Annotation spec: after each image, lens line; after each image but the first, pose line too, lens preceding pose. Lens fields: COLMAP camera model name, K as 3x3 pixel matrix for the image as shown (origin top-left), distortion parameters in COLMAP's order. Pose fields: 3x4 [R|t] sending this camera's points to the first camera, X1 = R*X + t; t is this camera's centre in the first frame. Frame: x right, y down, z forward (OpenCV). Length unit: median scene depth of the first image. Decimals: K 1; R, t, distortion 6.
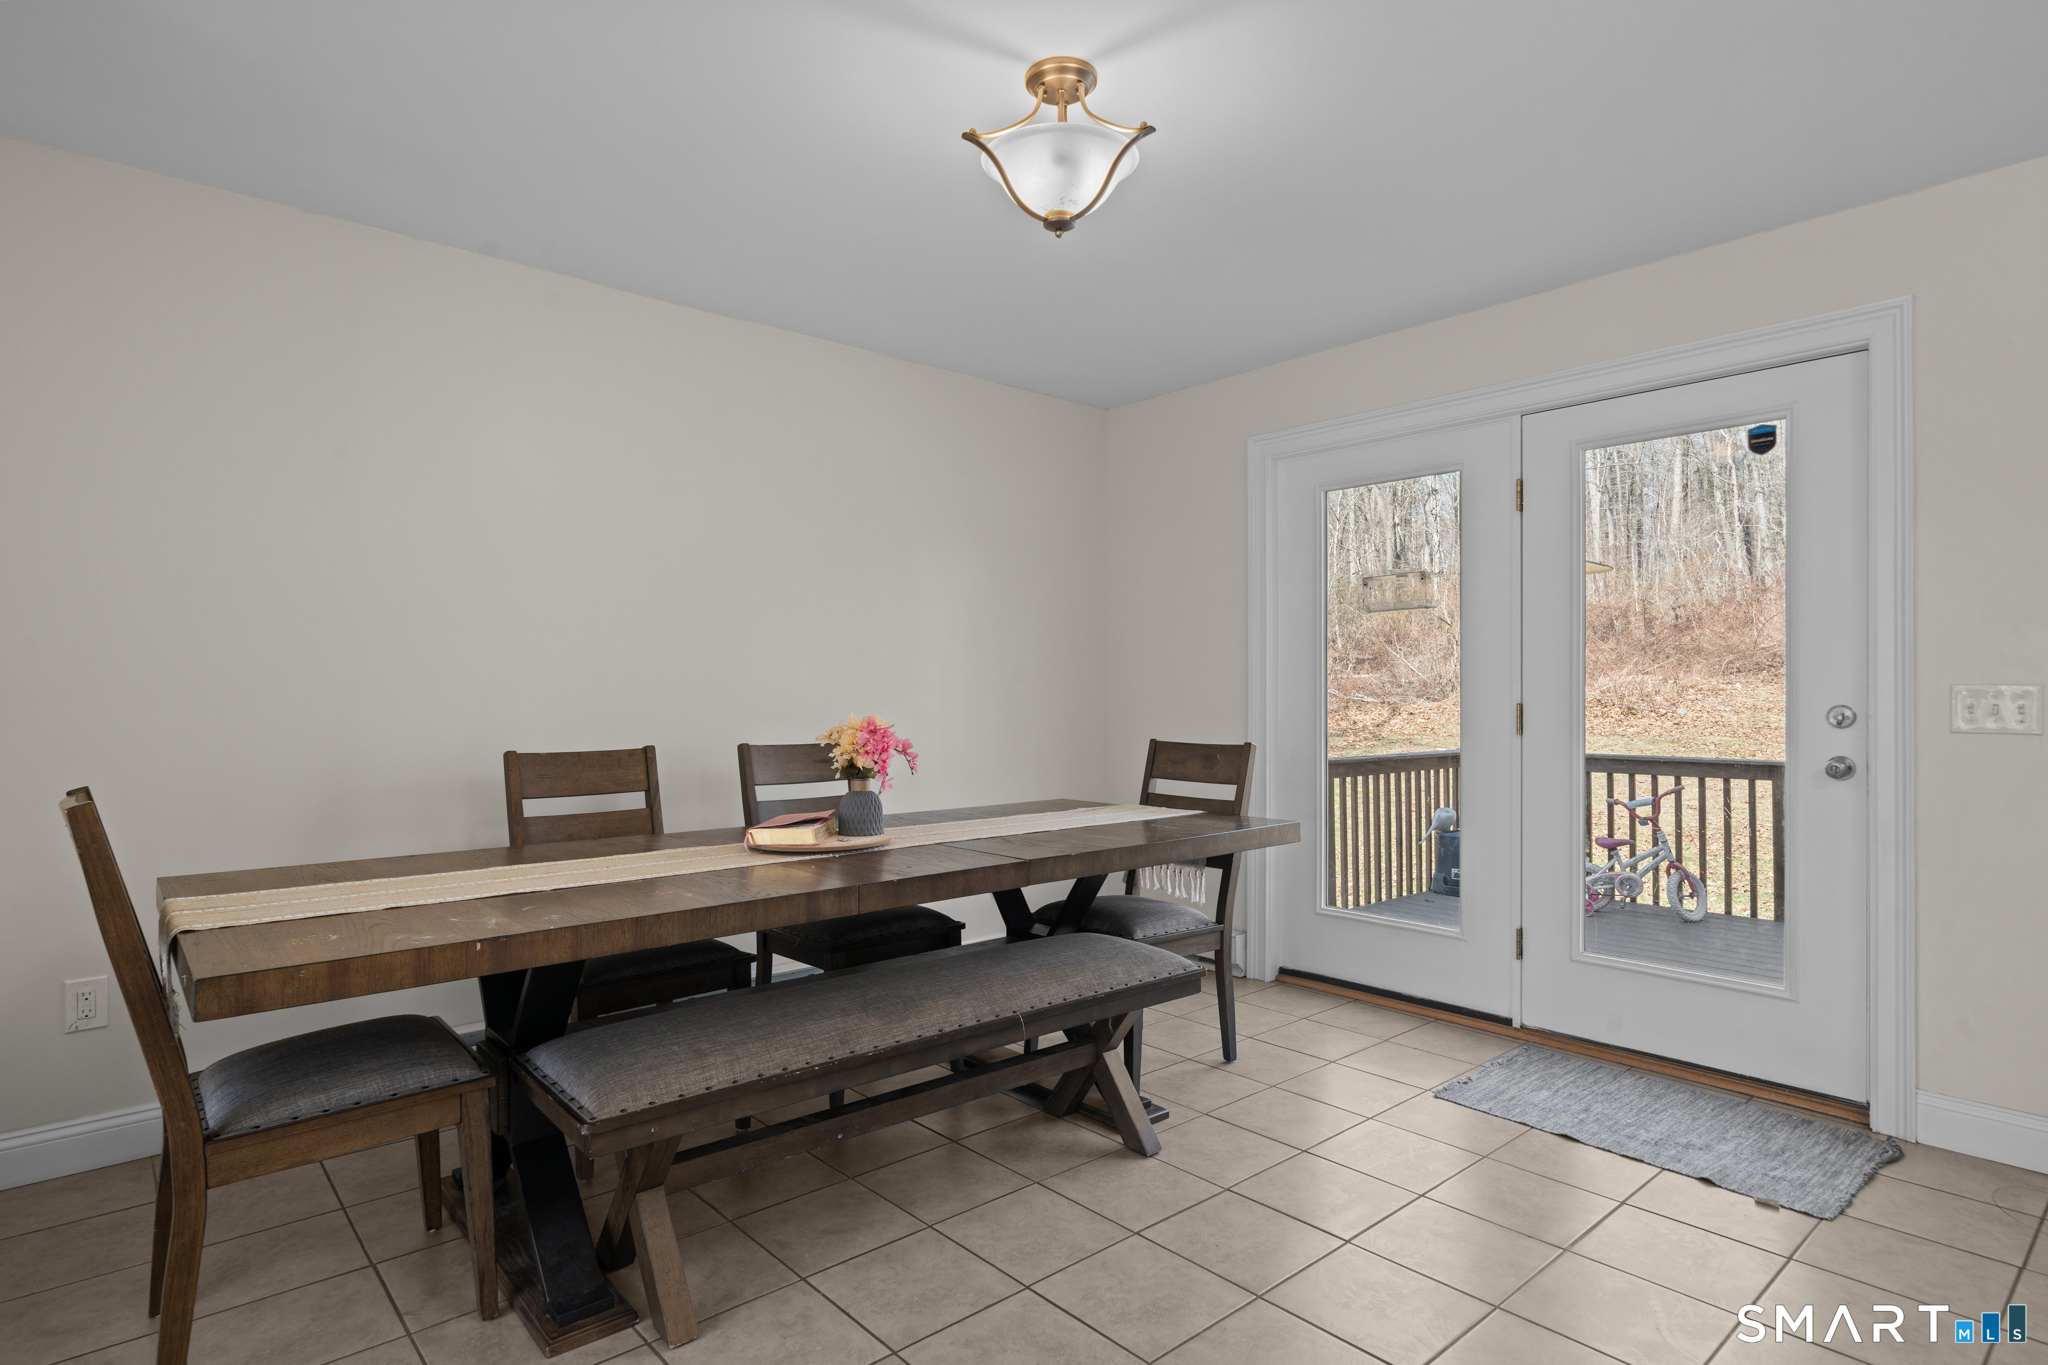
lens RADIAL K [[1064.5, 0, 1008.9], [0, 1064.5, 678.5], [0, 0, 1]] dist [0.003509, -0.002325]
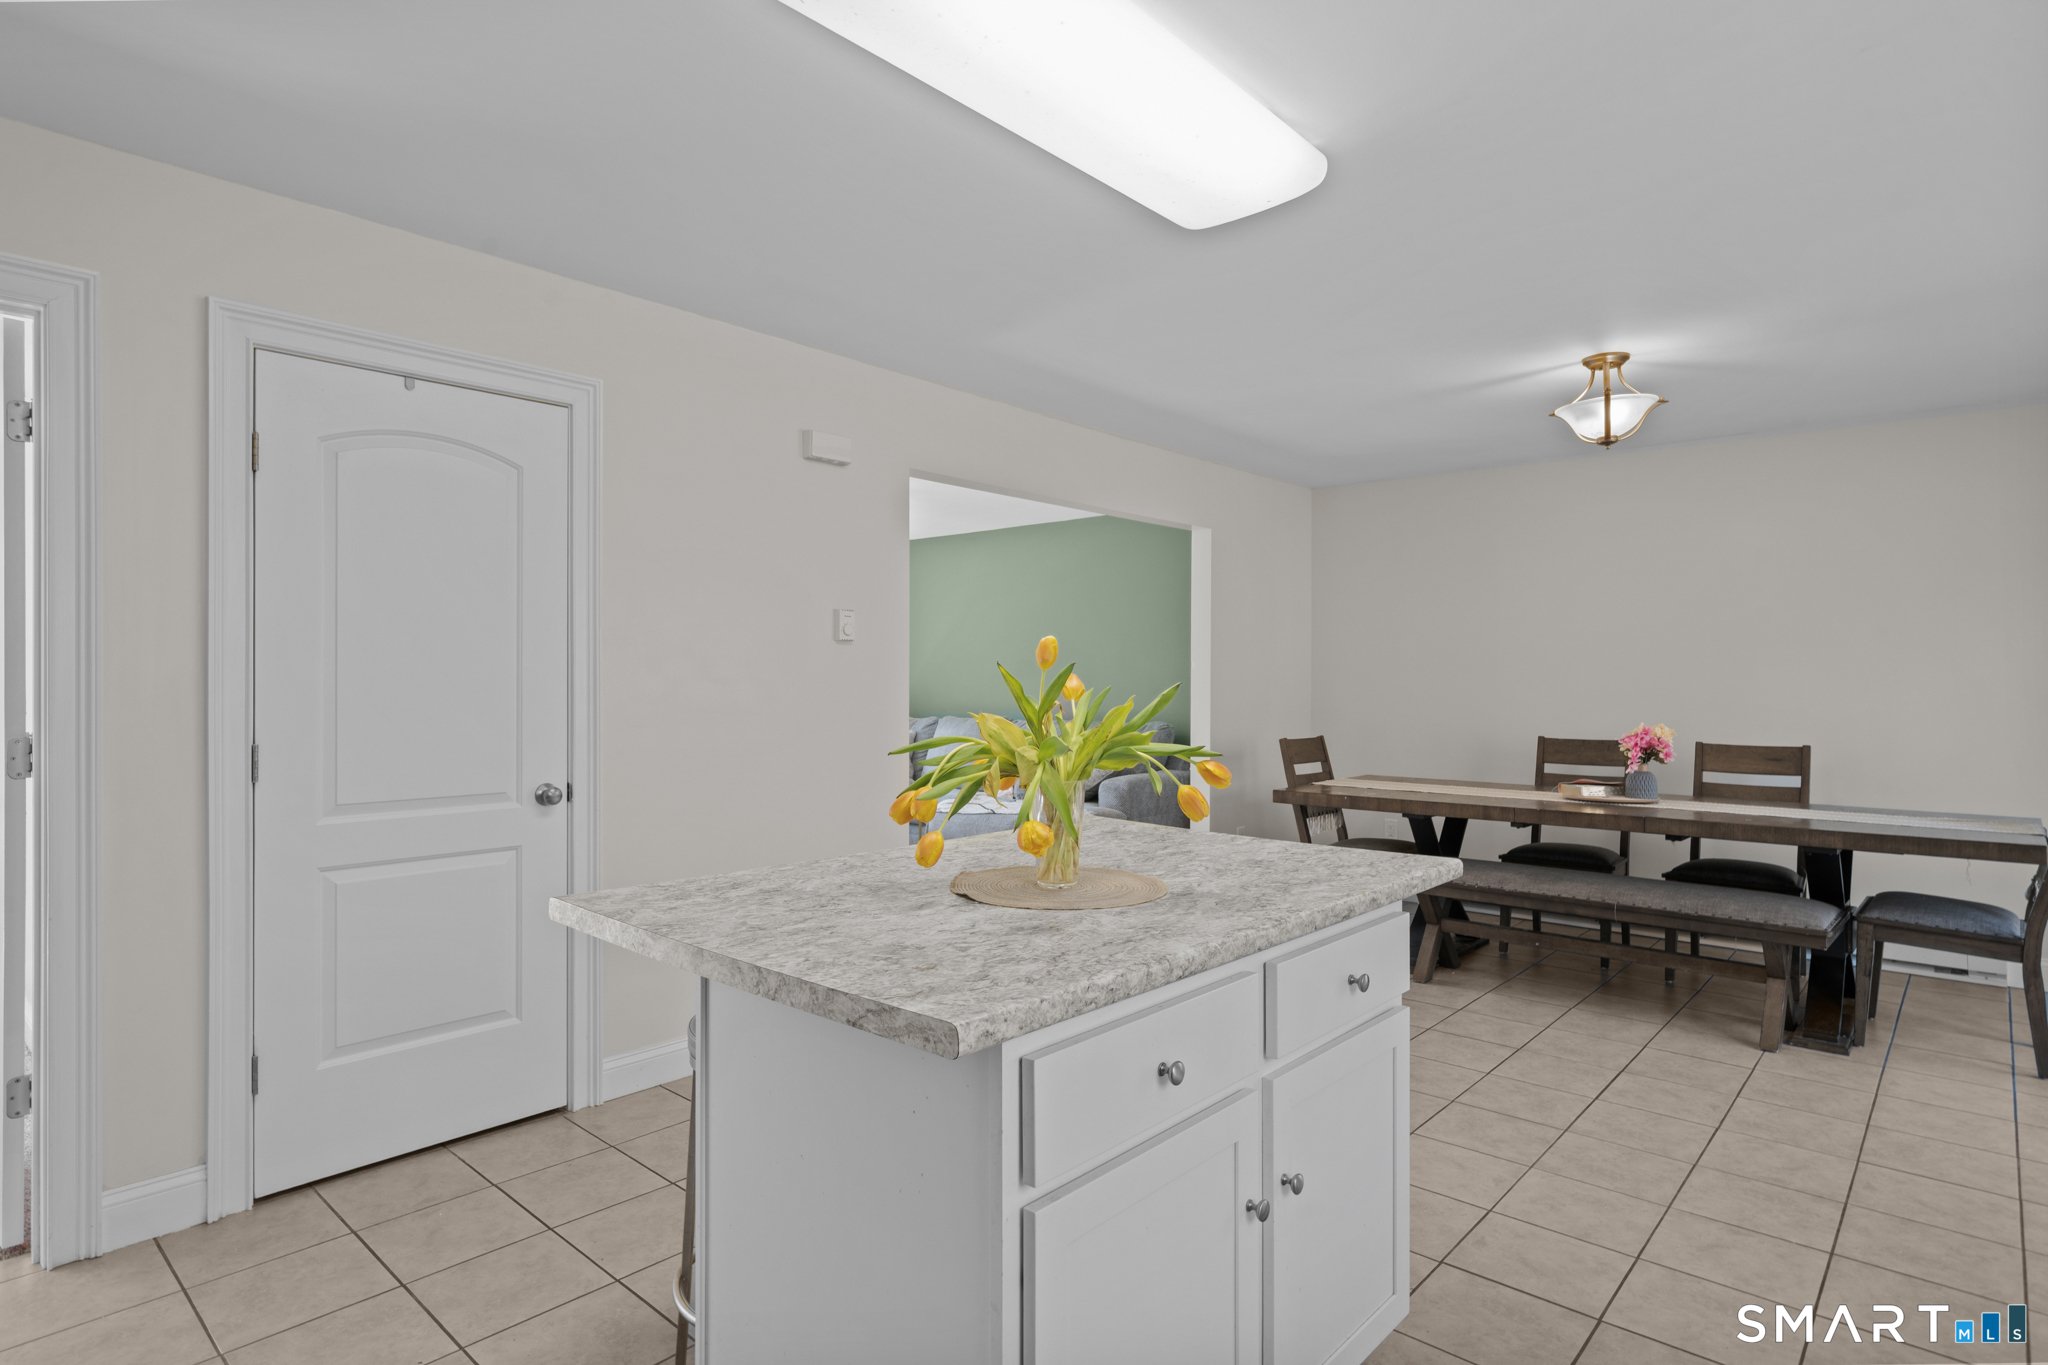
lens RADIAL K [[1064.5, 0, 1008.9], [0, 1064.5, 678.5], [0, 0, 1]] dist [0.003509, -0.002325]
pose [[0.109237, 0.000855, -0.994015, 1.346282], [0.020527, 0.999784, 0.003116, -0.059982], [0.993804, -0.020744, 0.109196, -0.116325]]
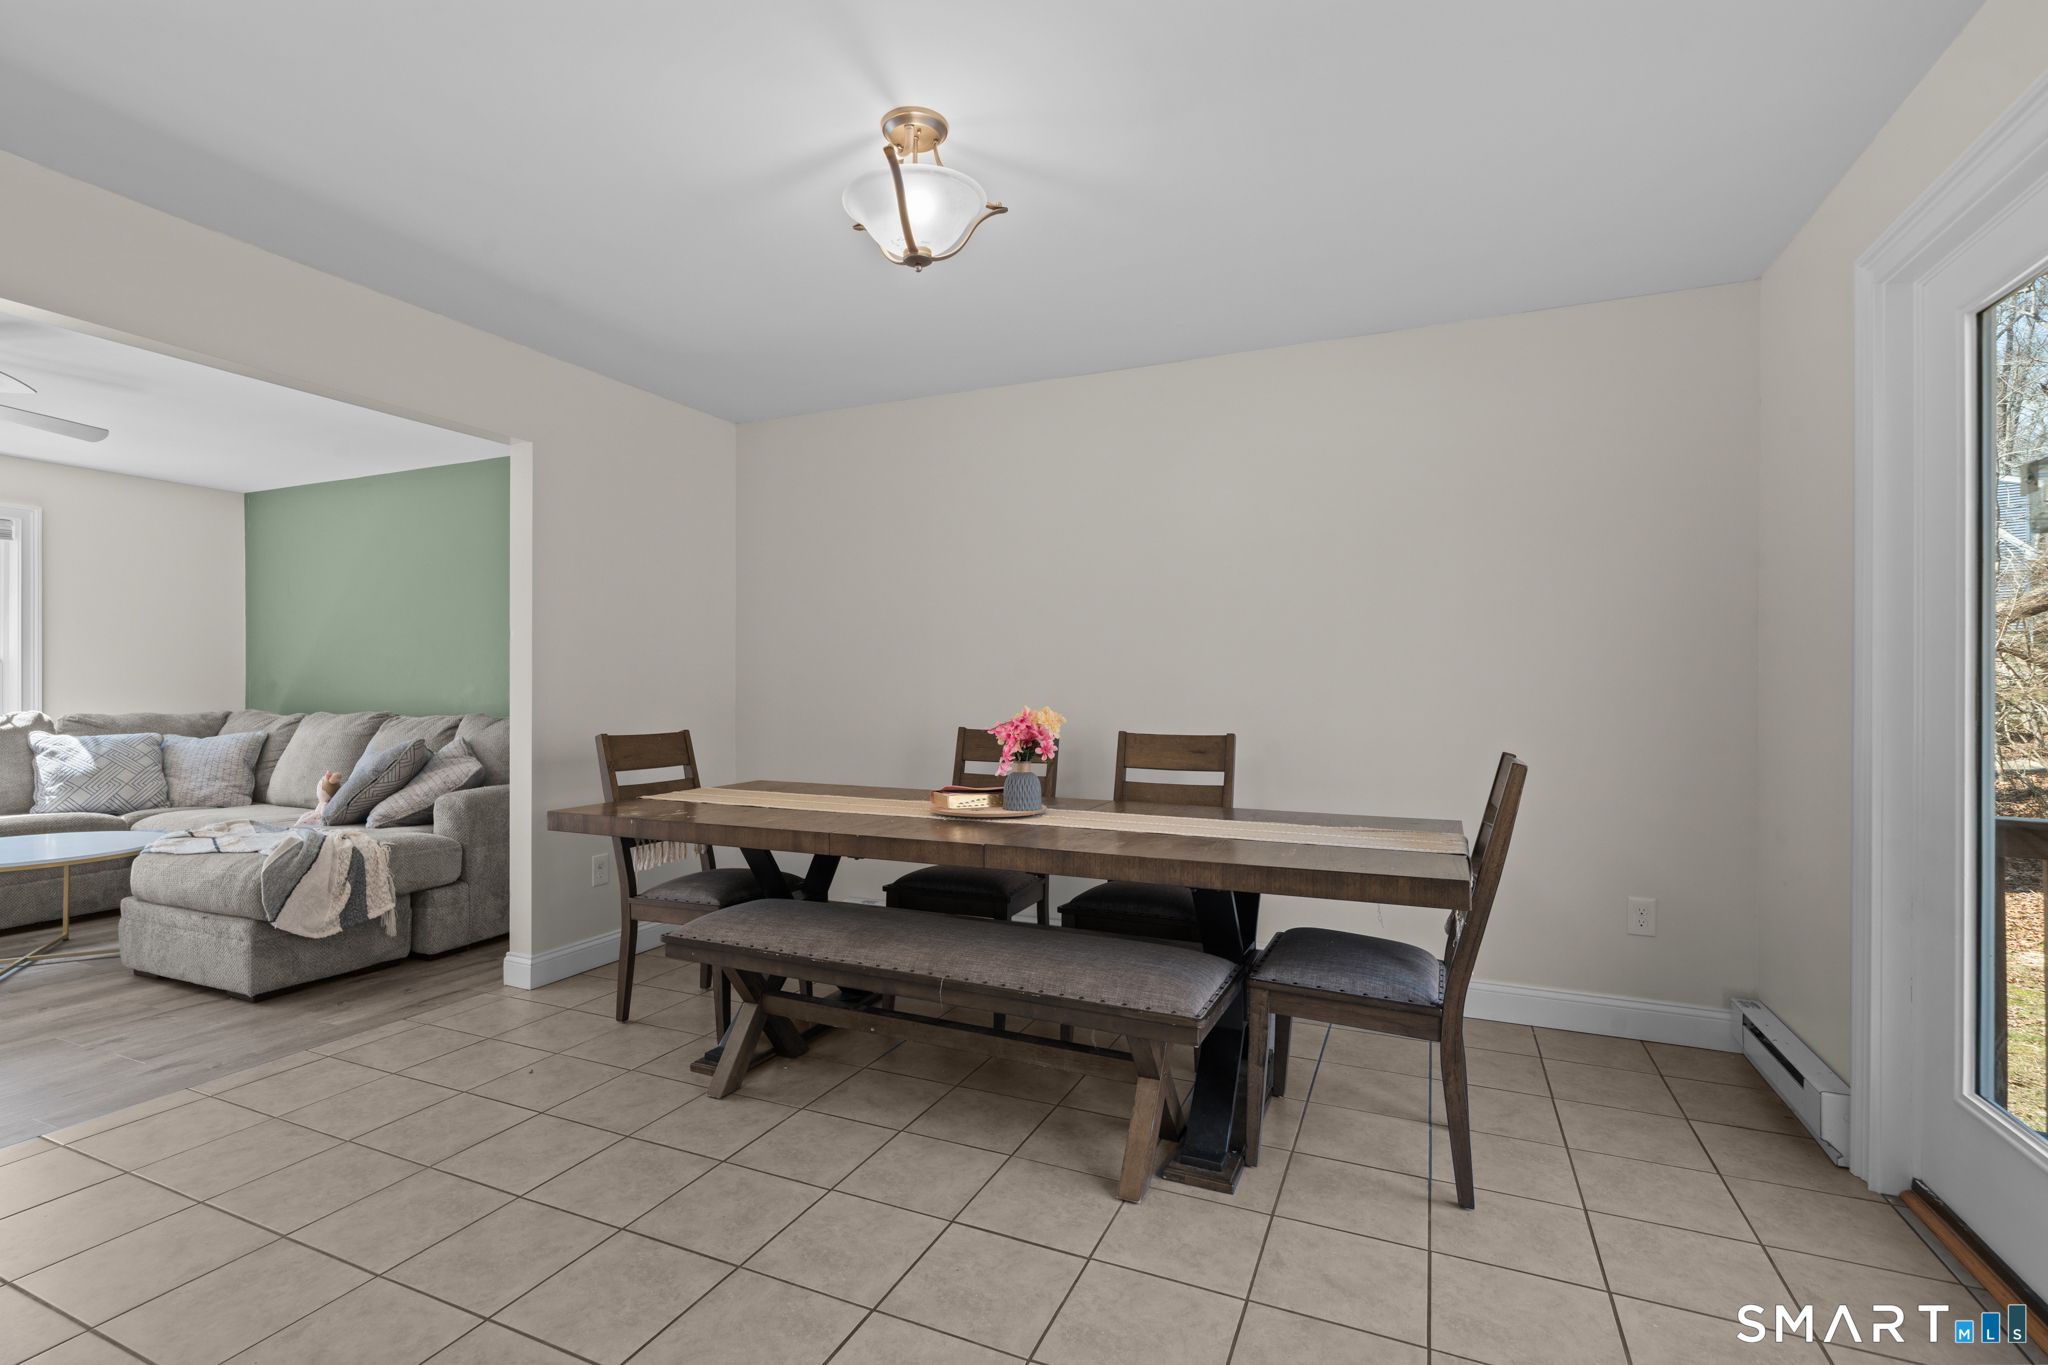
lens RADIAL K [[910.8, 0, 1017.6], [0, 910.8, 682.2], [0, 0, 1]] dist [-0.000419, 0.000200]
pose [[0.413686, -0.002566, -0.910416, 0.768048], [0.015690, 0.999868, 0.004311, 0.000413], [0.910285, -0.016068, 0.413671, 0.578397]]
